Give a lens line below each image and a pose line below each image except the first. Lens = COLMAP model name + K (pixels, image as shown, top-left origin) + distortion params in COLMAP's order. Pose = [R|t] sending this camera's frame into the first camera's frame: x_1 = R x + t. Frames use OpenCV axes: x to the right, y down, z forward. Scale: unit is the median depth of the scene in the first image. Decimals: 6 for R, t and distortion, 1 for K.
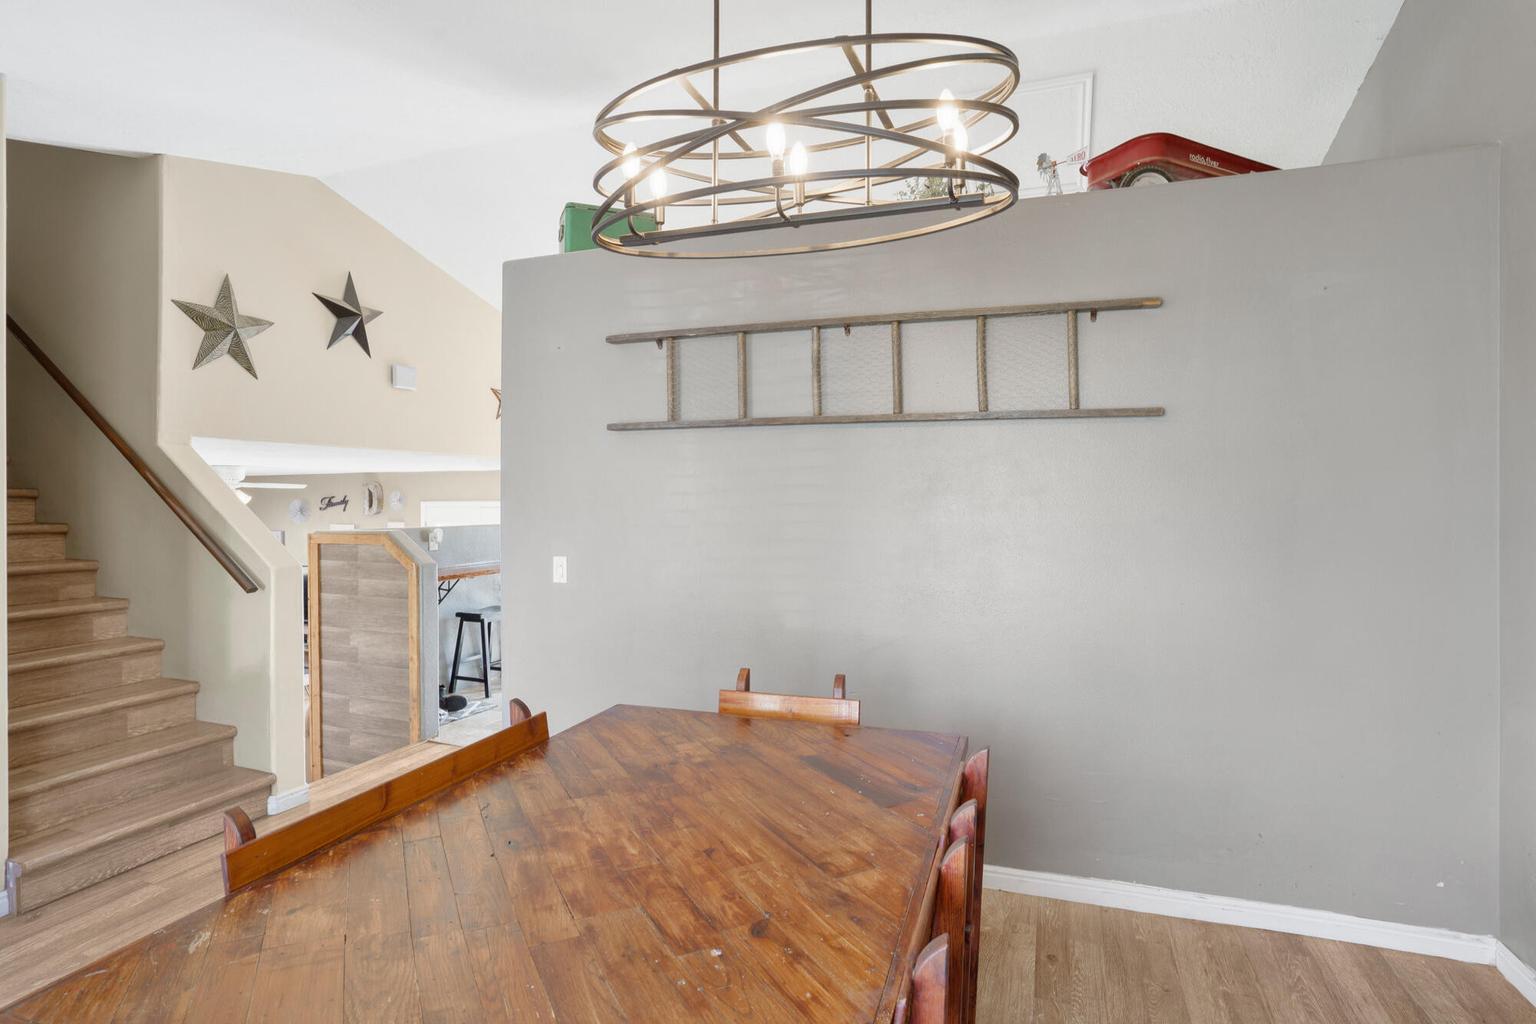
lens RADIAL K [[793.1, 0, 768.0], [0, 793.1, 512.0], [0, 0, 1]] dist [-0.002364, -0.000295]
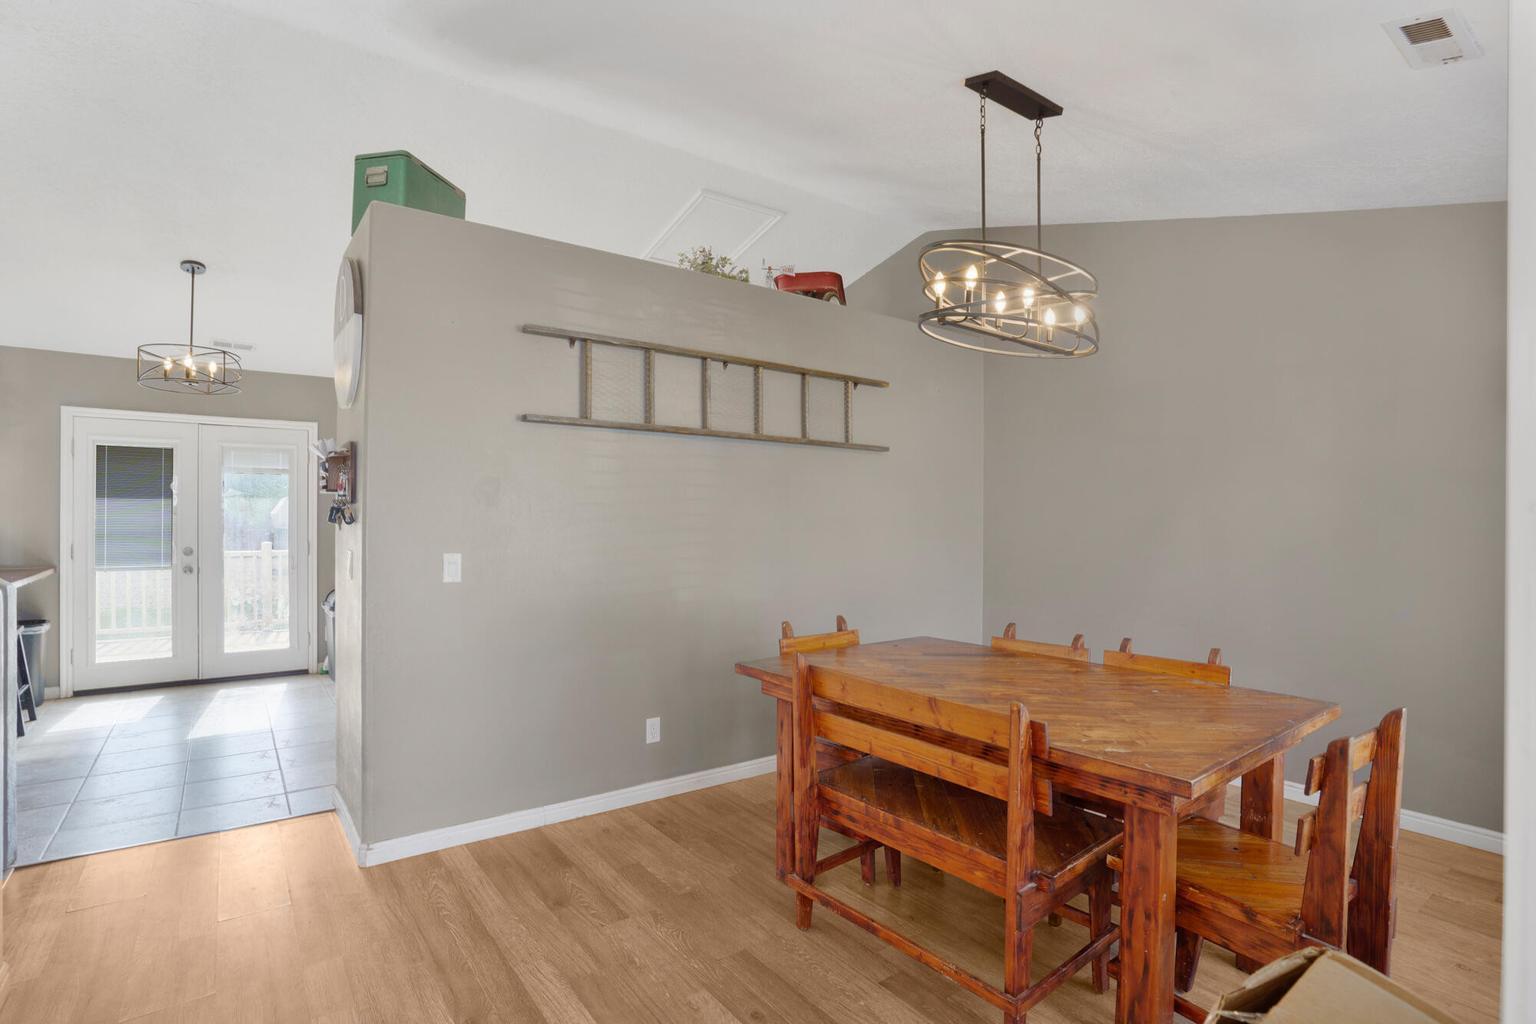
lens RADIAL K [[770.0, 0, 768.0], [0, 770.0, 512.0], [0, 0, 1]] dist [-0.064669, 0.034614]
pose [[0.563597, -0.001965, 0.826047, -0.825878], [-0.007732, 0.999941, 0.007655, -0.000734], [-0.826013, -0.010702, 0.563549, 0.222636]]
